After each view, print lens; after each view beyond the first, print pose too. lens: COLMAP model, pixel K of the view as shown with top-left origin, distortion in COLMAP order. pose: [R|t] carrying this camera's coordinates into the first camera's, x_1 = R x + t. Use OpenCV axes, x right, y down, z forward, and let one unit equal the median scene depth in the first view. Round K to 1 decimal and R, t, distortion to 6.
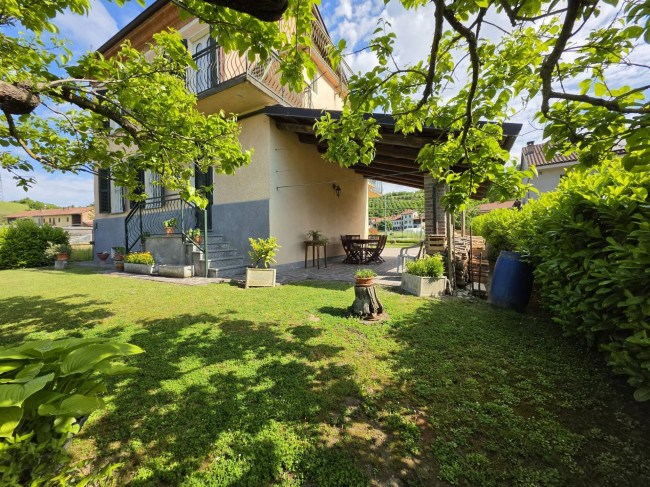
lens RADIAL K [[254.3, 0, 328.1], [0, 254.3, 244.4], [0, 0, 1]] dist [-0.005558, 0.000875]
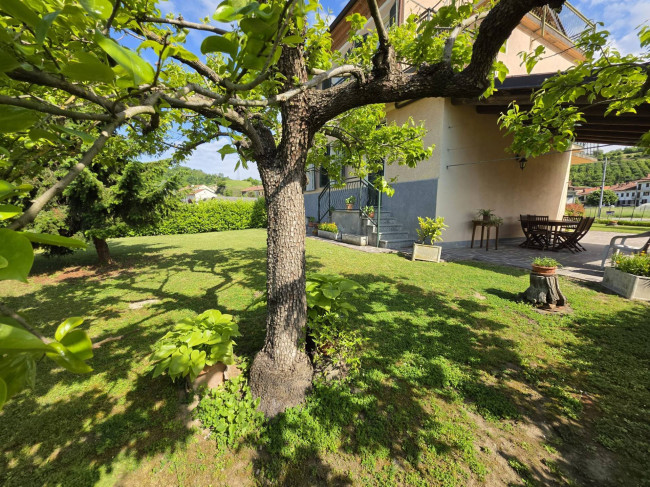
lens RADIAL K [[254.3, 0, 325.2], [0, 254.3, 242.1], [0, 0, 1]] dist [-0.005558, 0.000875]
pose [[0.821878, 0.093391, -0.561956, -0.008634], [-0.036499, 0.993076, 0.111657, -0.039348], [0.568493, -0.071258, 0.819596, -0.261973]]
